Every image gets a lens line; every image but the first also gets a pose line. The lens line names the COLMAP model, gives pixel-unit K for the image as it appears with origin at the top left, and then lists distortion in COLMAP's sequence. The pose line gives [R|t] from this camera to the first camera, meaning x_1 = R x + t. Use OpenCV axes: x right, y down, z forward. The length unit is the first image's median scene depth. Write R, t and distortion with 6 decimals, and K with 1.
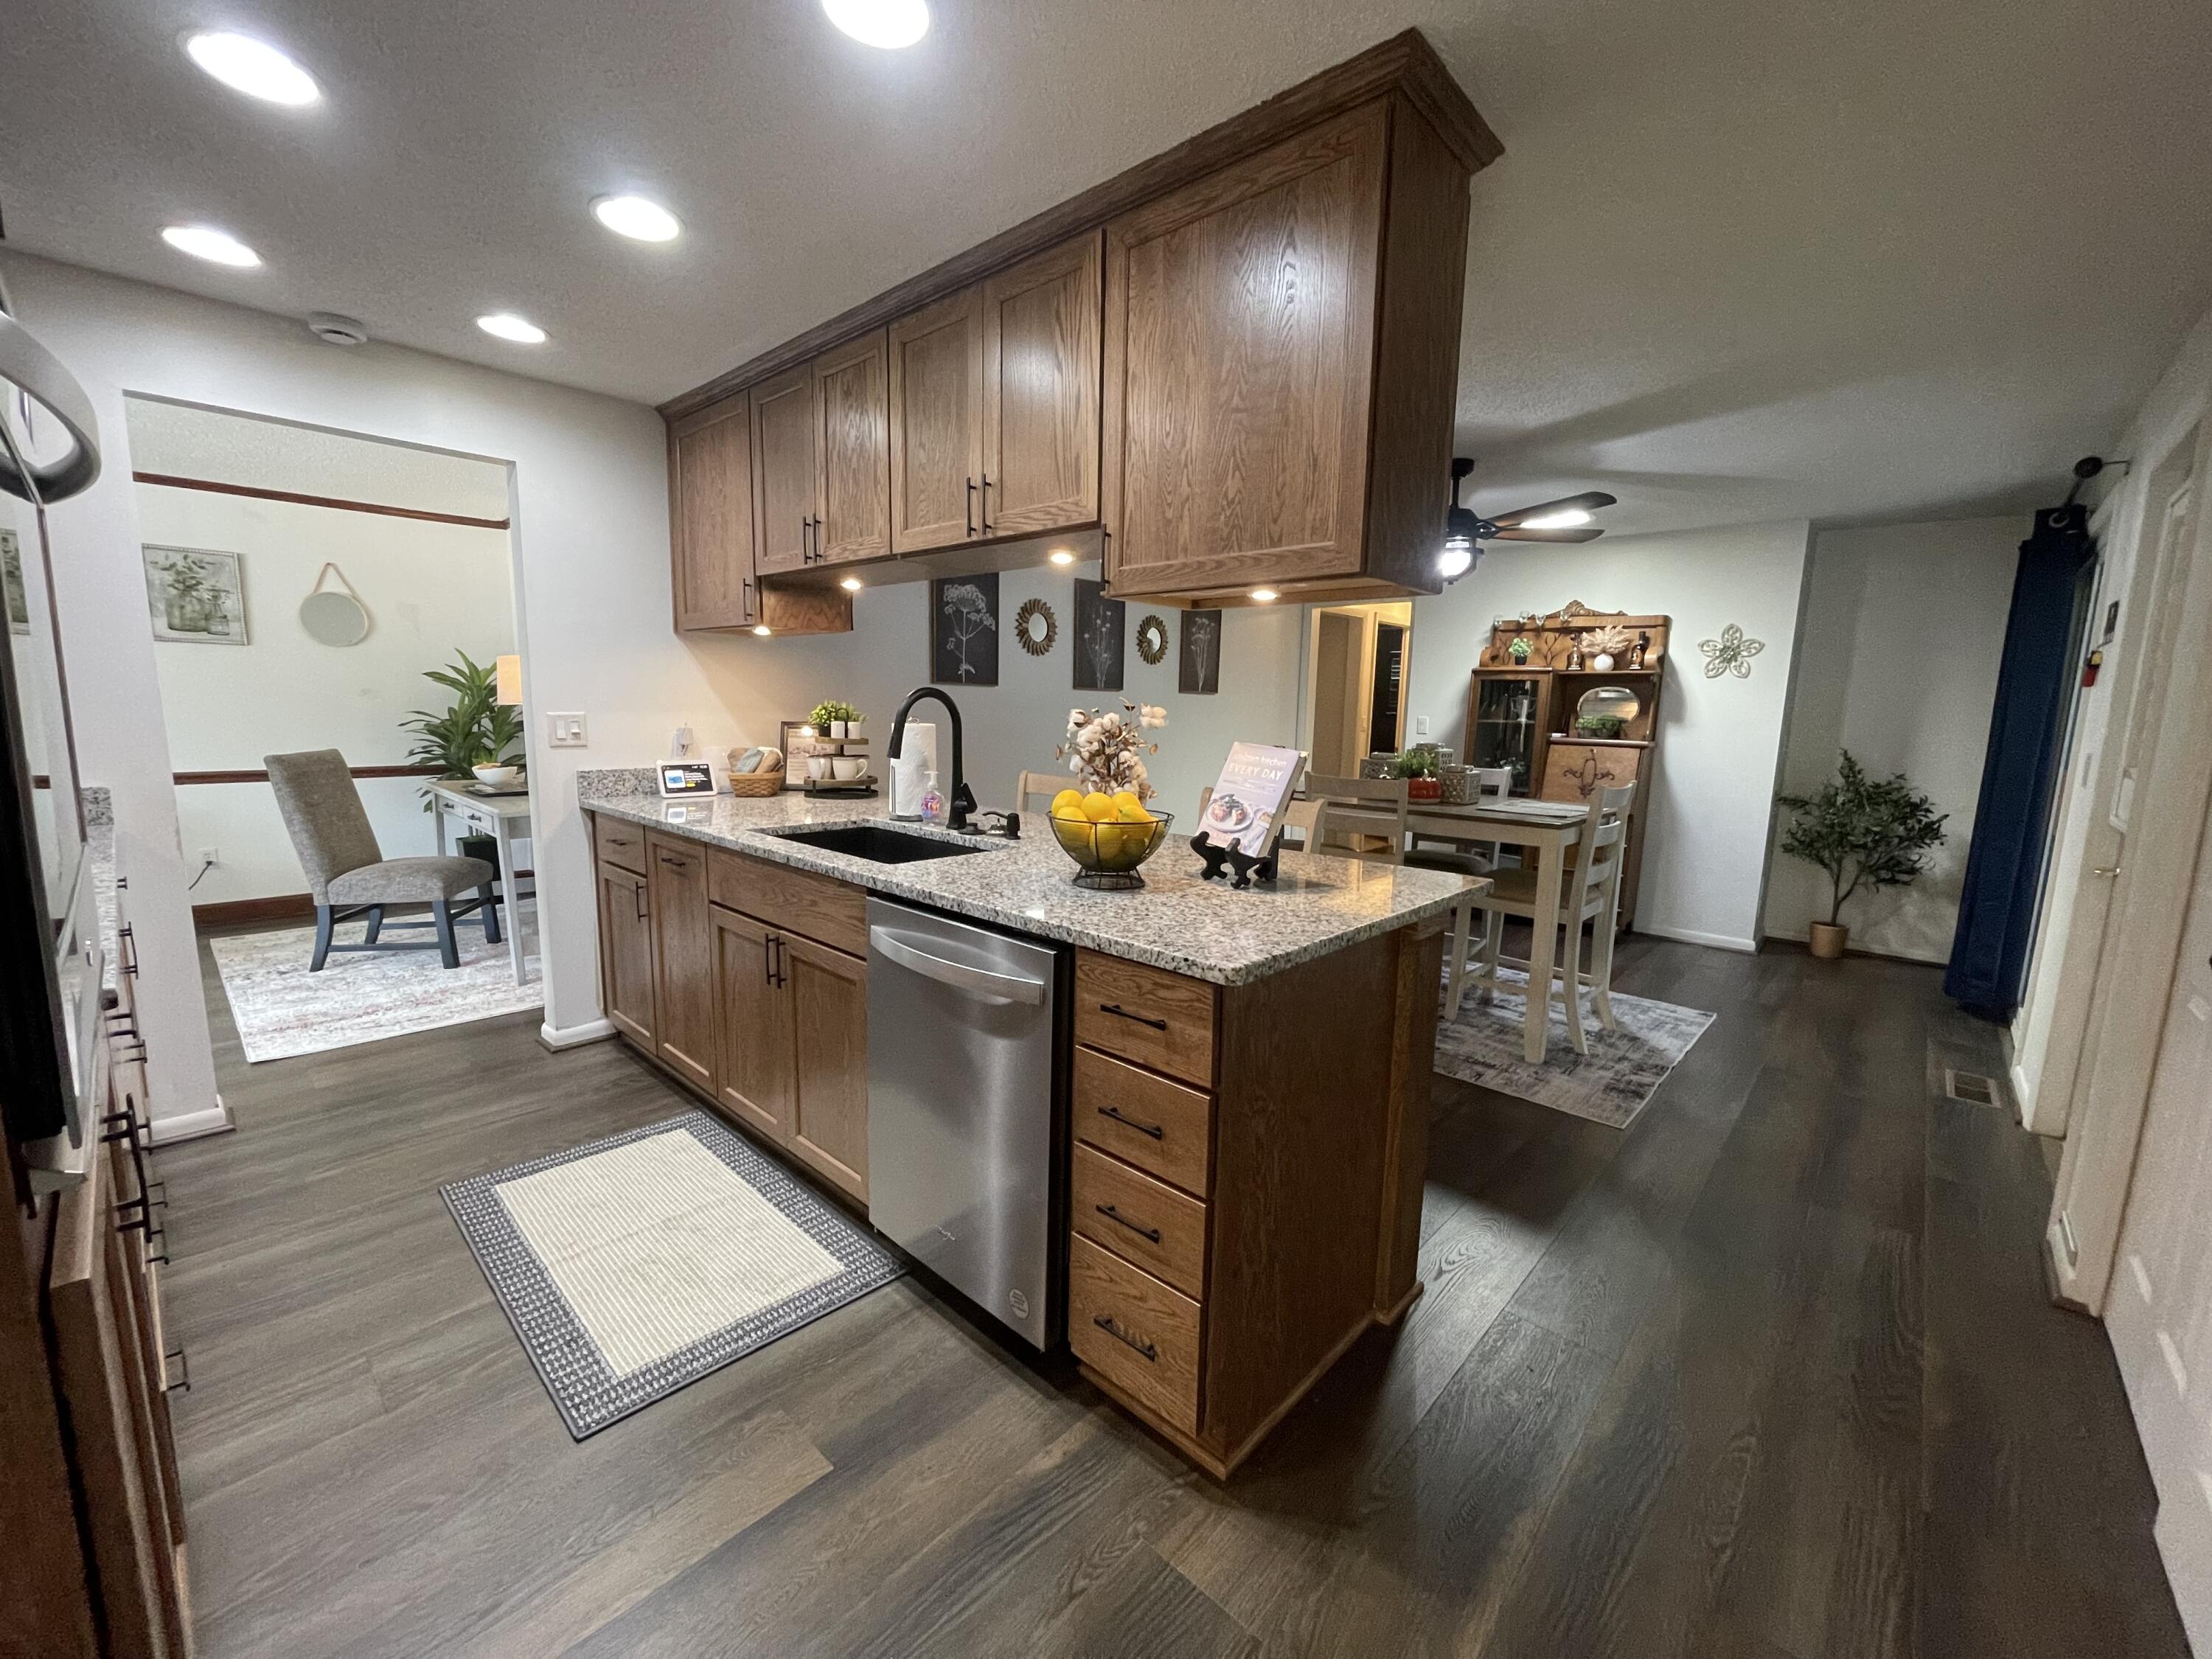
lens RADIAL K [[892.6, 0, 1106.0], [0, 892.6, 836.2], [0, 0, 1]] dist [0.000784, -0.000297]
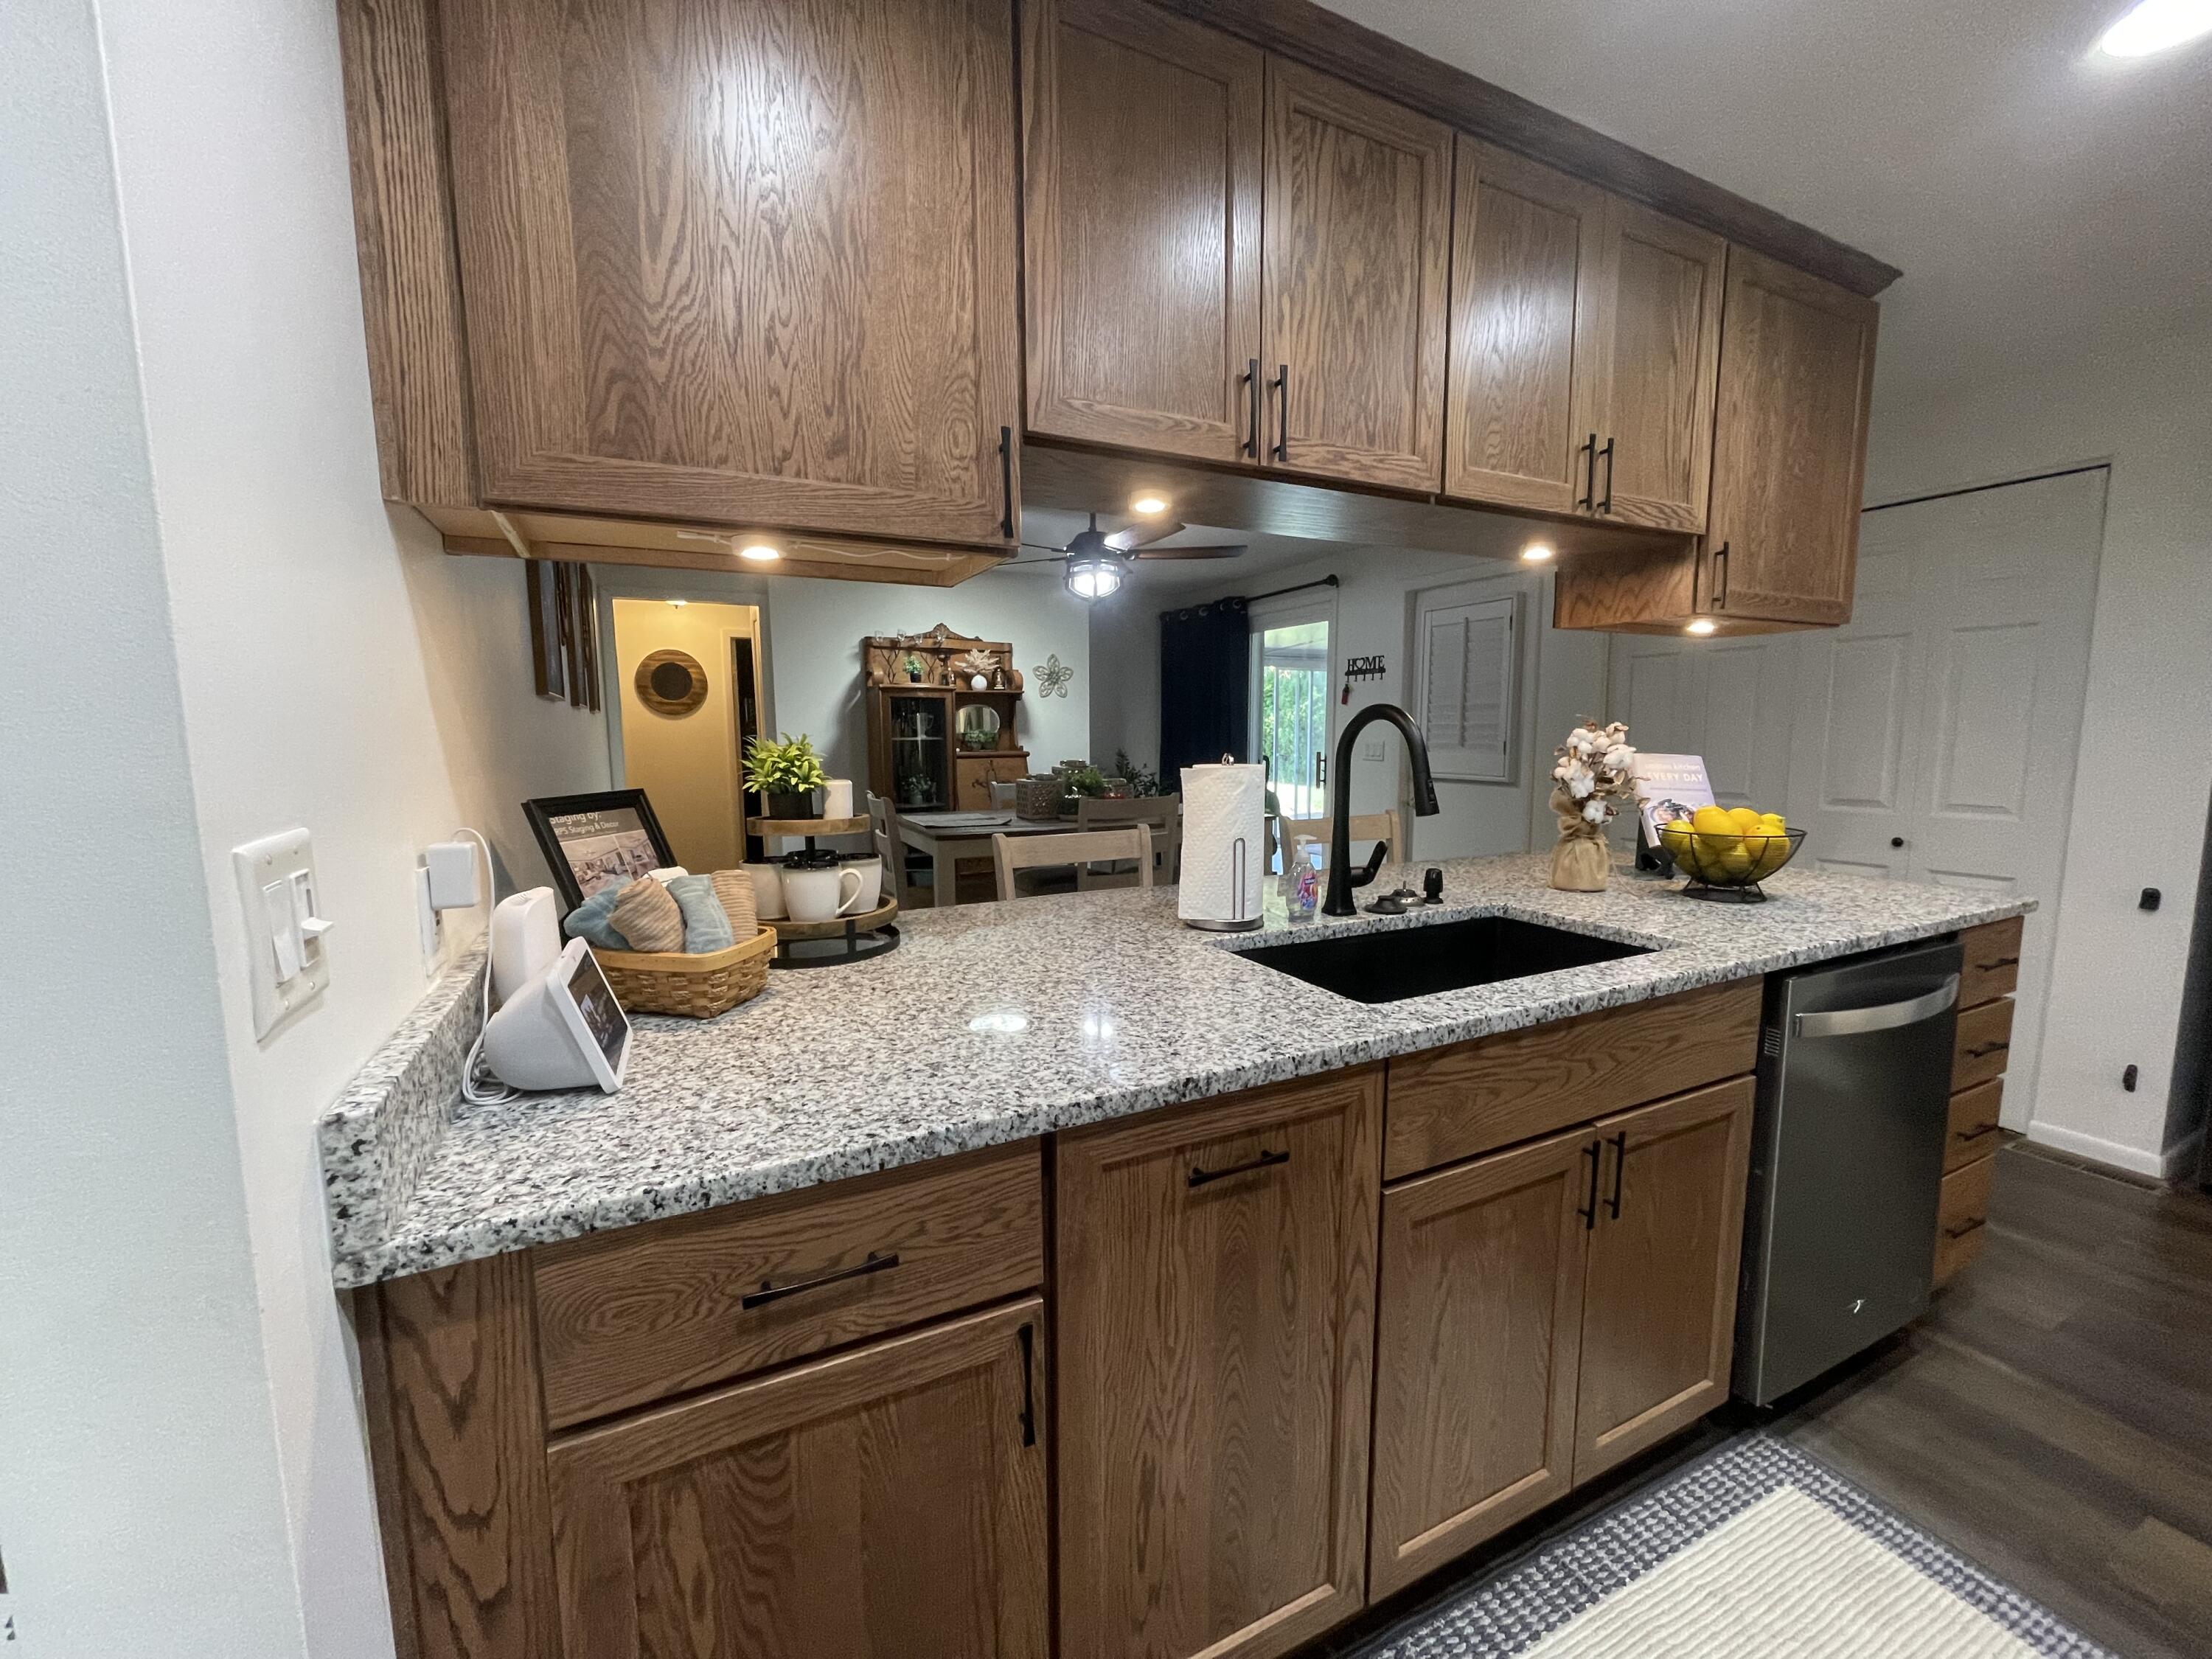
lens RADIAL K [[892.6, 0, 1111.0], [0, 892.6, 837.2], [0, 0, 1]] dist [0.000784, -0.000297]
pose [[0.346700, -0.136484, 0.927993, -0.481782], [0.152602, 0.984383, 0.087765, -0.086148], [-0.925479, 0.111185, 0.362113, 0.520087]]
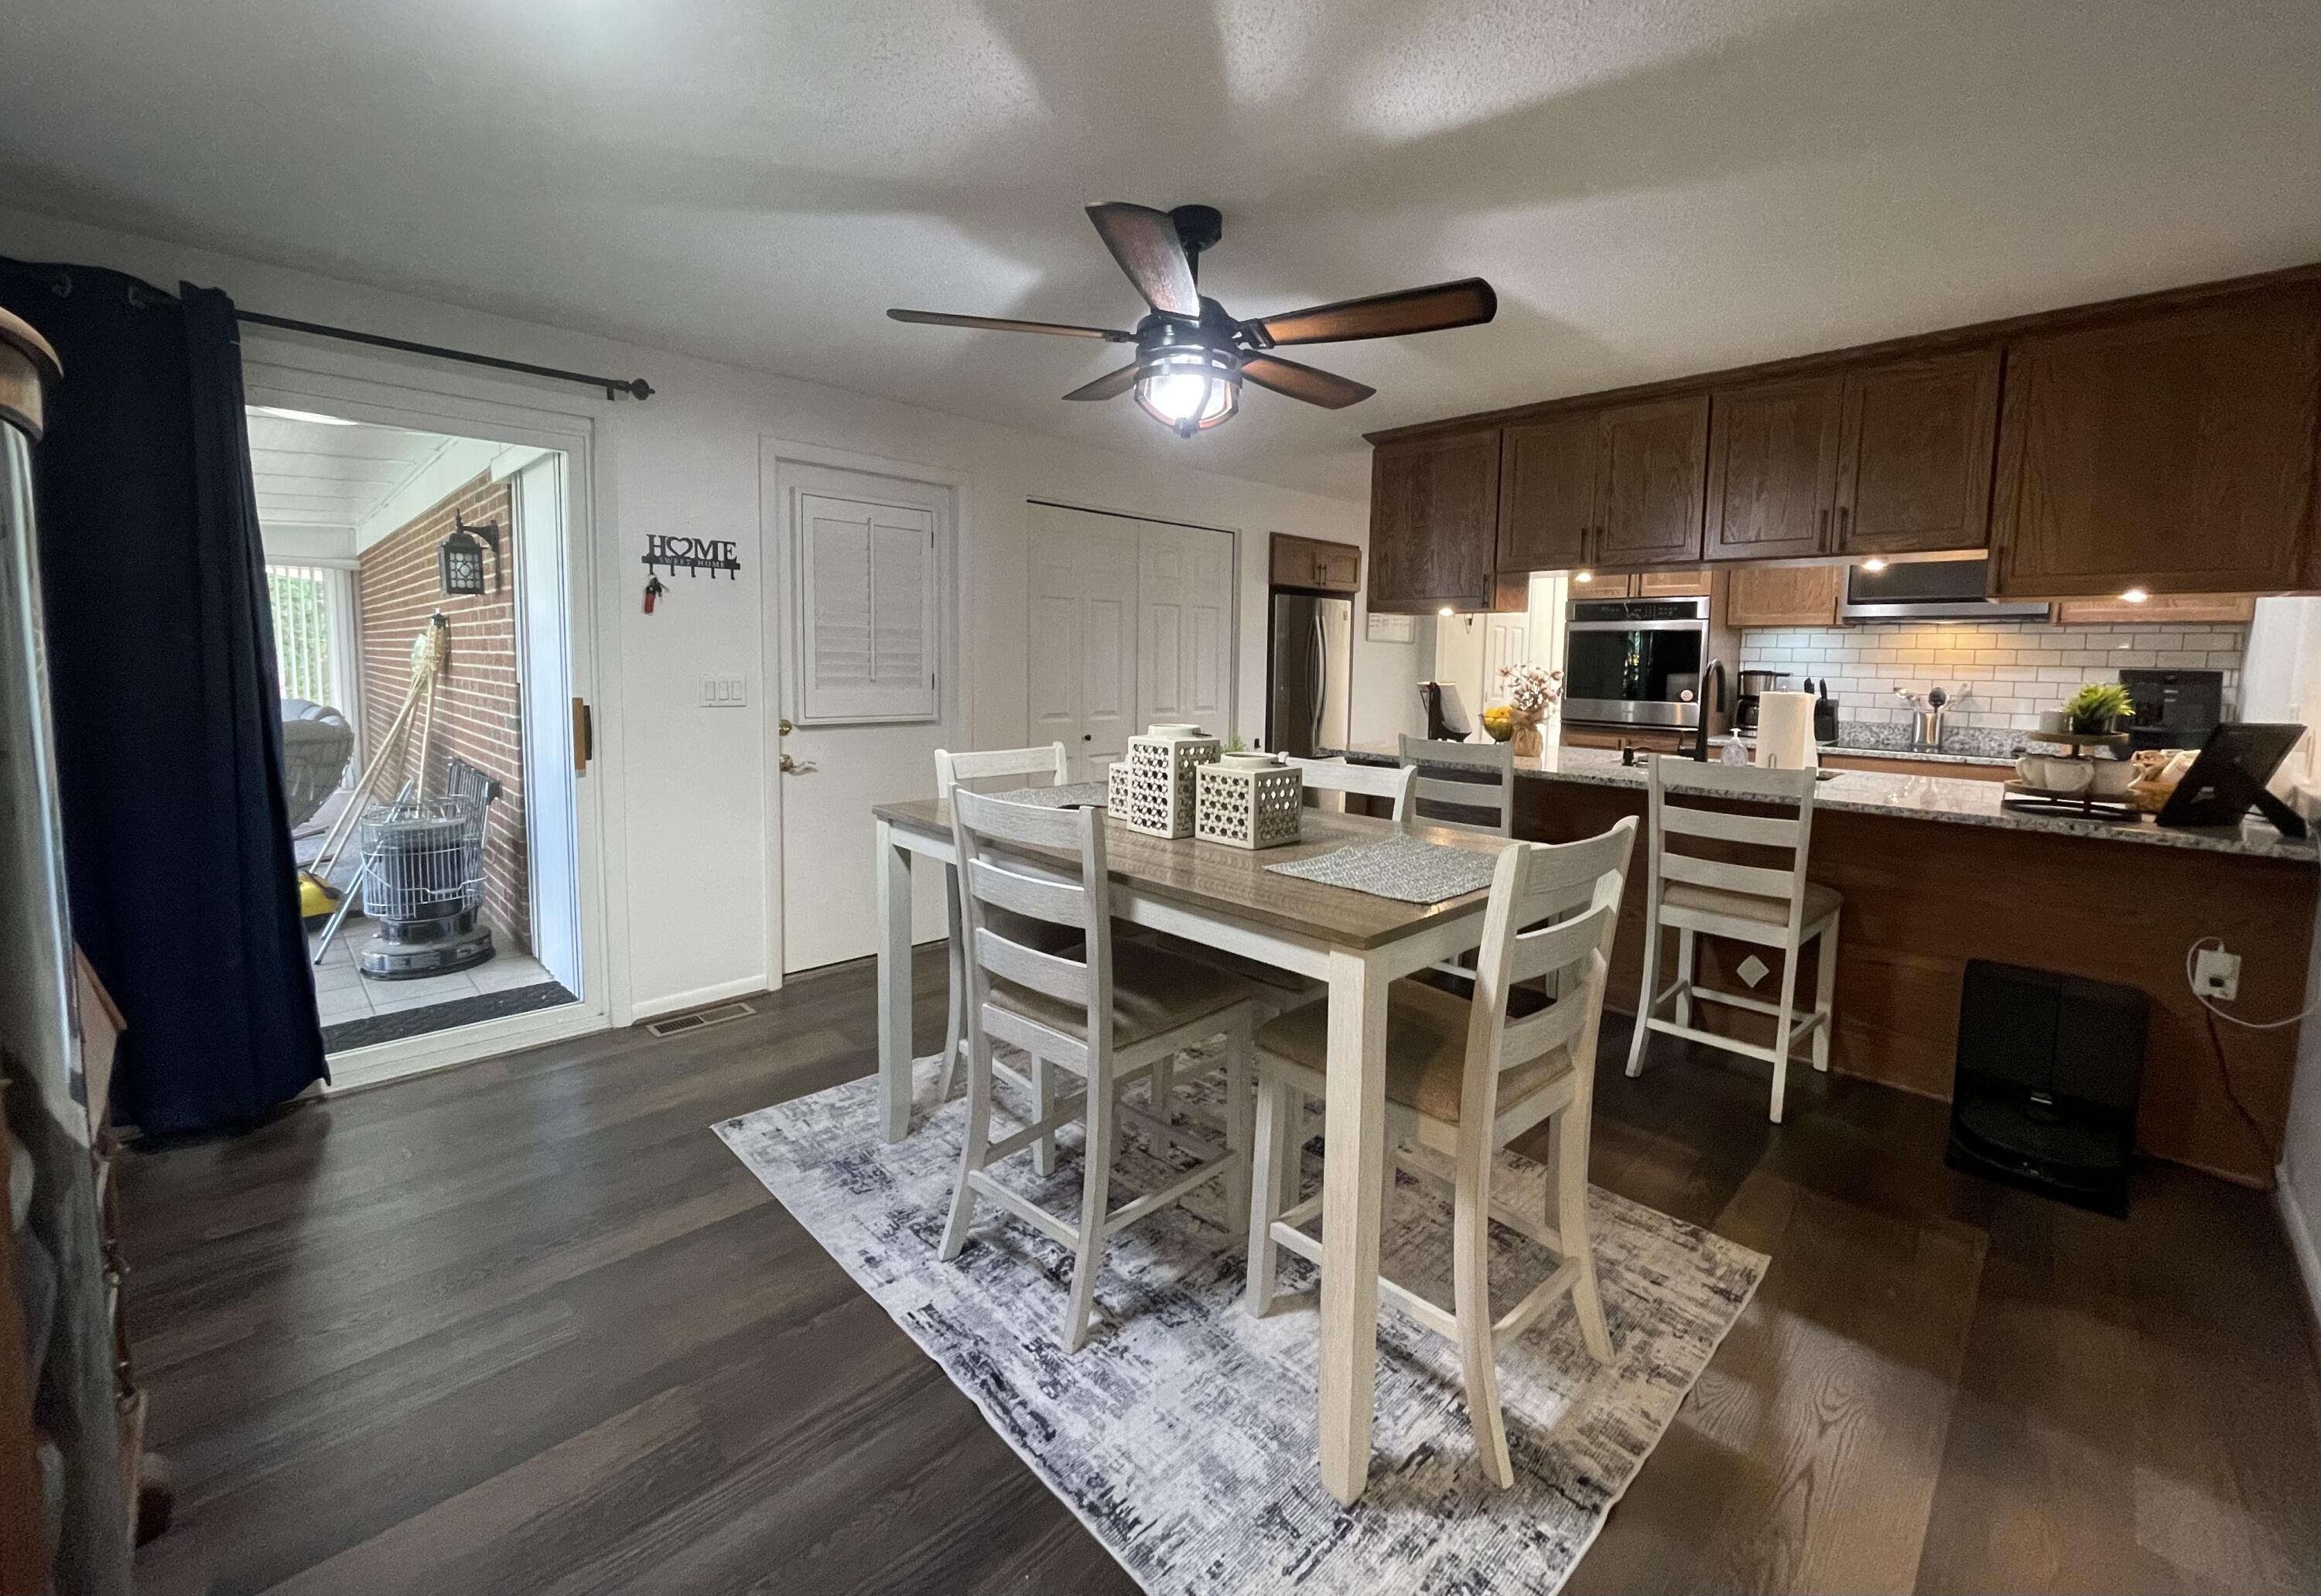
lens RADIAL K [[940.9, 0, 1147.8], [0, 940.9, 734.7], [0, 0, 1]] dist [0.000965, 0.000222]
pose [[-0.998325, -0.041694, 0.040115, 0.306408], [-0.031542, 0.973432, 0.226793, -0.187947], [-0.048506, 0.225148, -0.973116, 1.306323]]
